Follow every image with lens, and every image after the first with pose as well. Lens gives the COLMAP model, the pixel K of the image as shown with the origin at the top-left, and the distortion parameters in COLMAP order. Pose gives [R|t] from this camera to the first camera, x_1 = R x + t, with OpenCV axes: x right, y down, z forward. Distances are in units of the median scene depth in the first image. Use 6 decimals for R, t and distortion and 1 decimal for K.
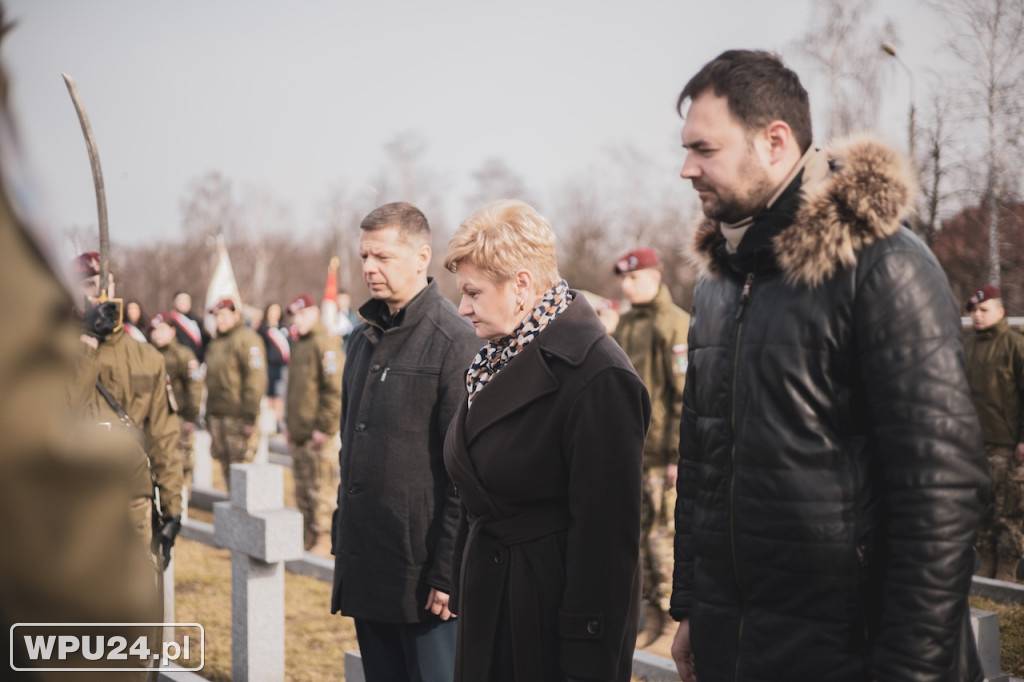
lens RADIAL K [[1413.3, 0, 513.6], [0, 1413.3, 316.3], [0, 0, 1]] dist [0.004057, -0.007362]
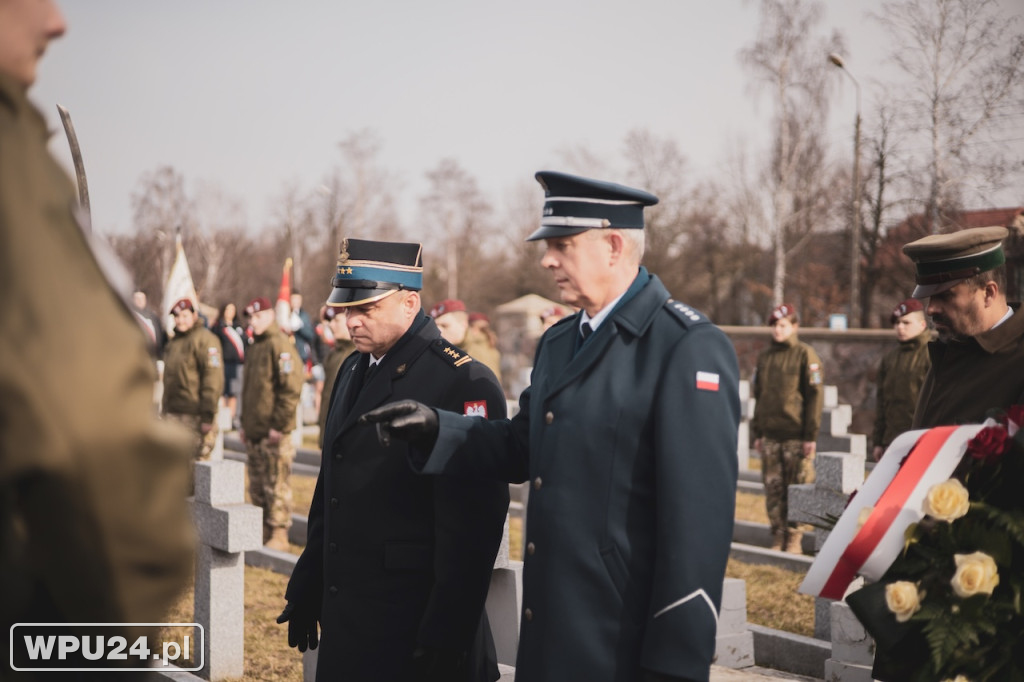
lens RADIAL K [[1413.3, 0, 513.6], [0, 1413.3, 316.3], [0, 0, 1]] dist [0.004057, -0.007362]
pose [[0.999330, 0.013398, 0.034045, 0.000268], [-0.013424, 0.999910, 0.000518, -0.001368], [-0.034035, -0.000975, 0.999420, -0.012467]]
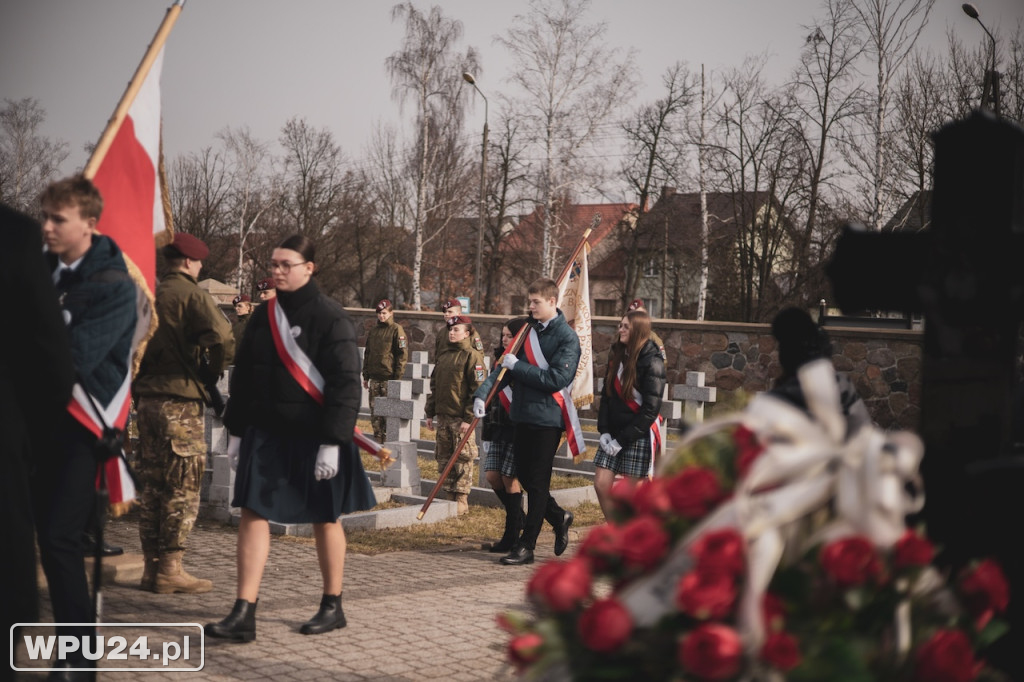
lens RADIAL K [[1498.7, 0, 512.2], [0, 1498.7, 340.6], [0, 0, 1]] dist [0.100583, -0.004095]
pose [[0.963569, 0.031448, 0.265604, -0.028441], [-0.041244, 0.998656, 0.031384, -0.008459], [-0.264260, -0.041195, 0.963571, -0.236636]]
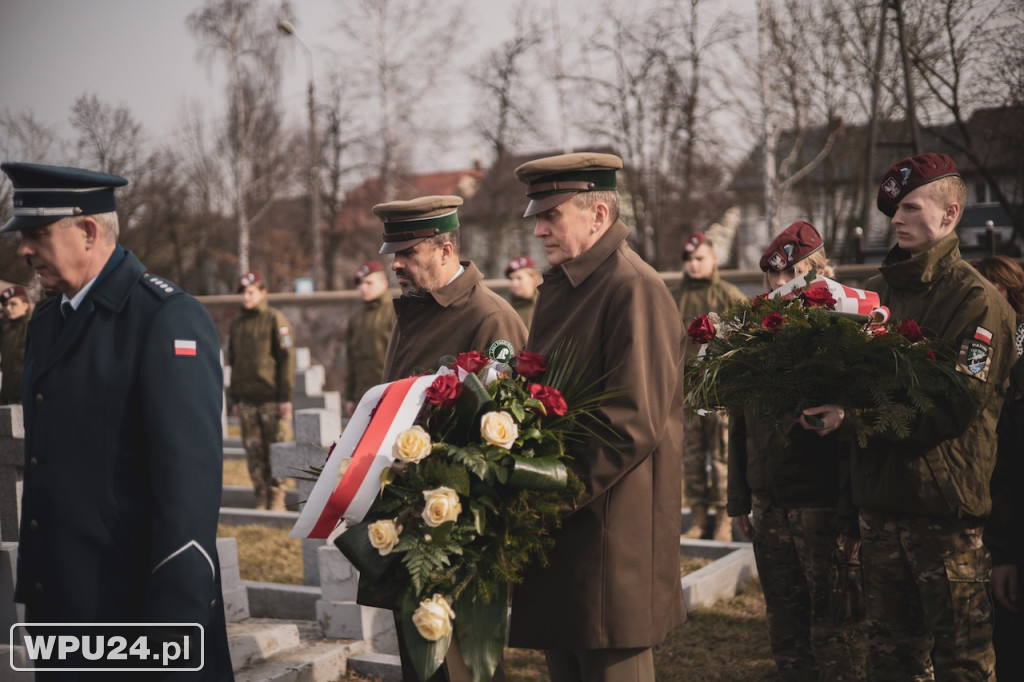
lens RADIAL K [[1413.3, 0, 513.6], [0, 1413.3, 316.3], [0, 0, 1]] dist [0.004057, -0.007362]
pose [[0.917285, -0.051363, 0.394906, -0.001182], [0.043271, 0.998631, 0.029376, -0.001461], [-0.395874, -0.009859, 0.918252, -0.016742]]
